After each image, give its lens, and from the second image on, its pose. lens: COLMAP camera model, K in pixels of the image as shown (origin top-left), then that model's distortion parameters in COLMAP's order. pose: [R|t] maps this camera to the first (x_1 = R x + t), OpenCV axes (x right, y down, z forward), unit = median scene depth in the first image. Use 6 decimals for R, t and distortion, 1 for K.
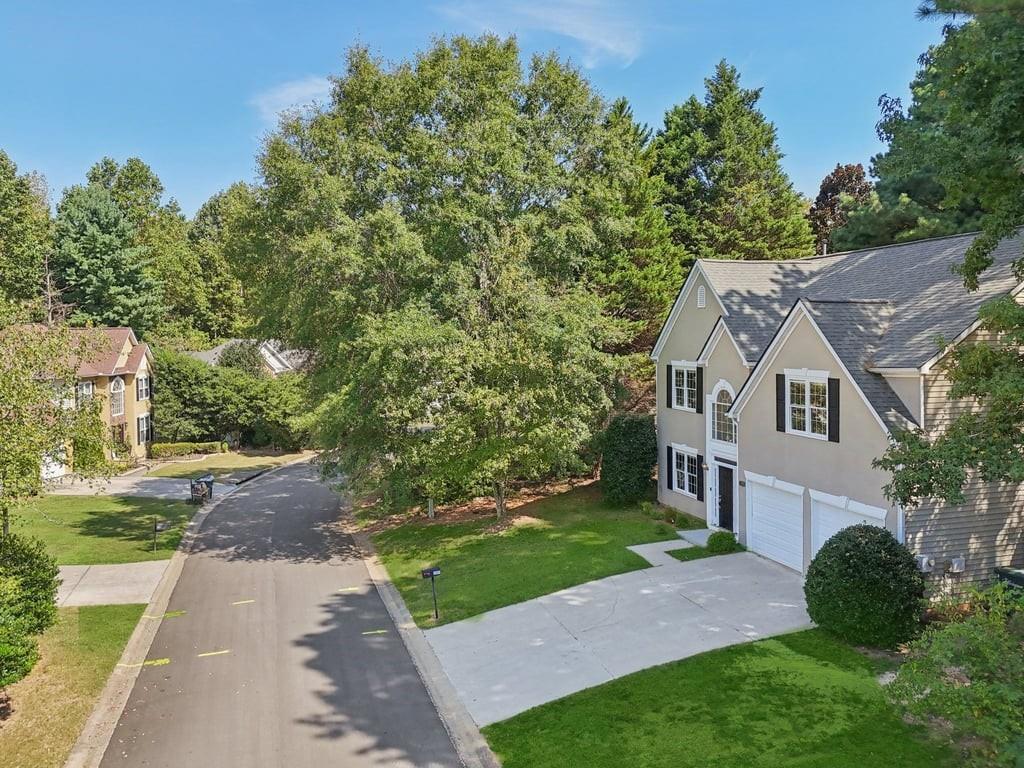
lens RADIAL K [[786.4, 0, 512.0], [0, 786.4, 384.0], [0, 0, 1]] dist [0.000558, -0.000112]
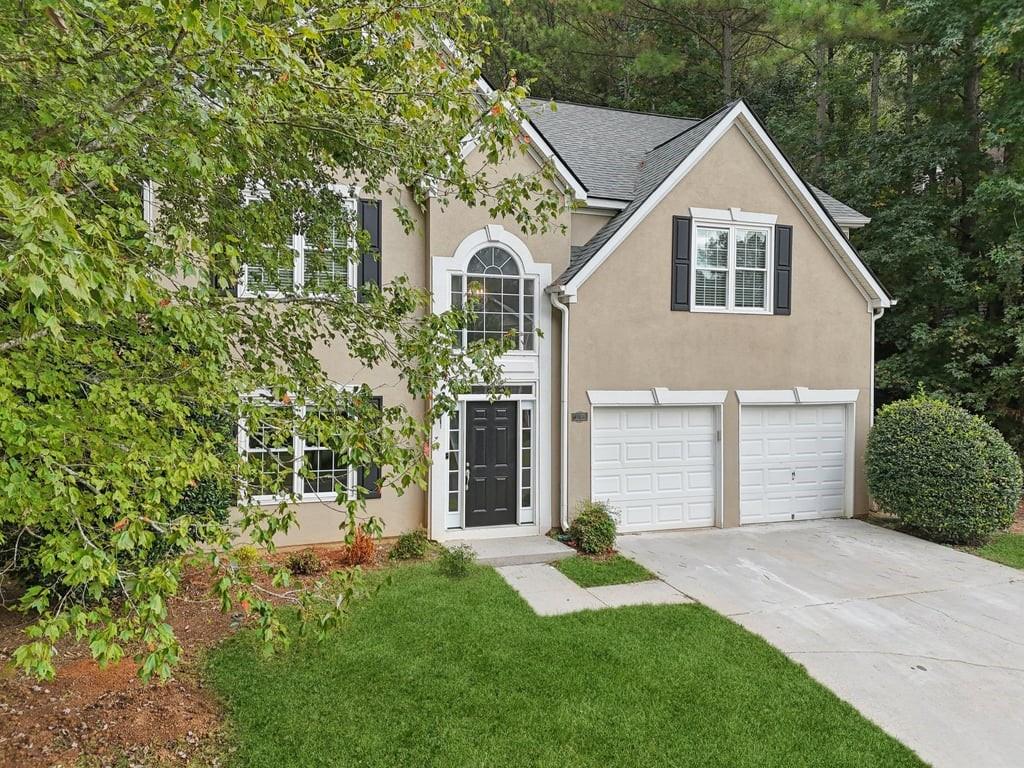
lens RADIAL K [[756.9, 0, 512.0], [0, 756.9, 384.0], [0, 0, 1]] dist [-0.023315, -0.001872]
pose [[-0.035594, 0.008406, 0.999331, -0.217604], [0.068761, 0.997615, -0.005942, 0.098775], [-0.996998, 0.068504, -0.036087, 1.008844]]
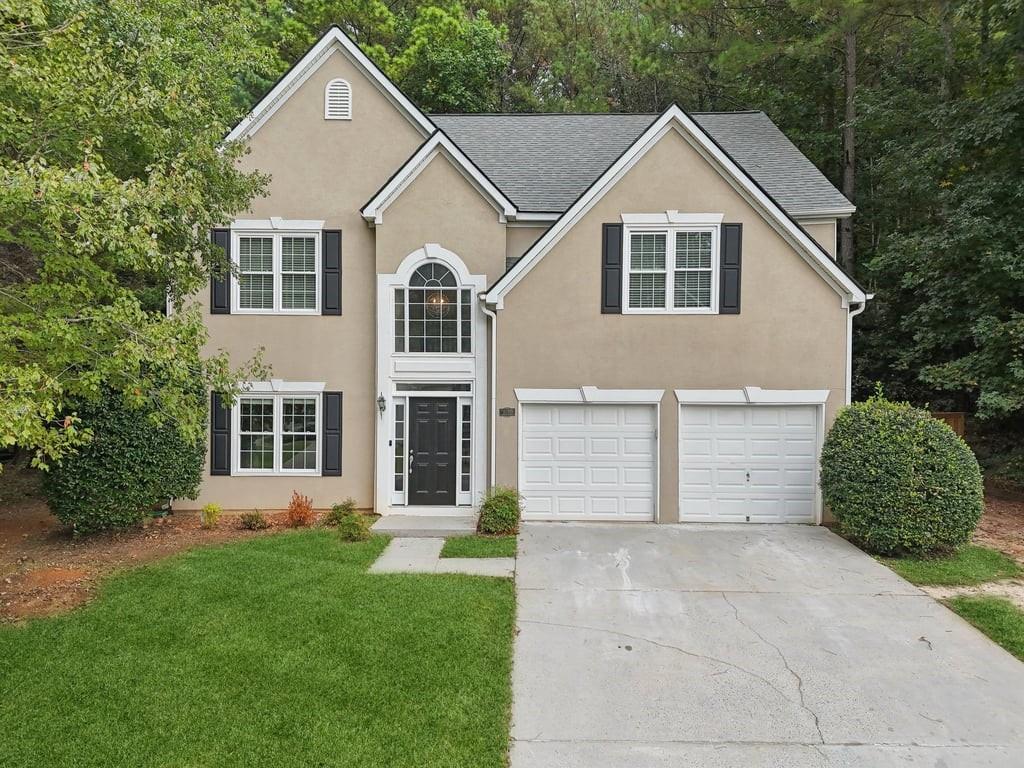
lens RADIAL K [[775.4, 0, 512.0], [0, 775.4, 384.0], [0, 0, 1]] dist [0.001339, -0.003265]
pose [[0.317564, 0.010712, 0.948176, -0.256432], [0.057327, 0.997890, -0.030473, 0.117369], [-0.946502, 0.064033, 0.316280, 0.765044]]
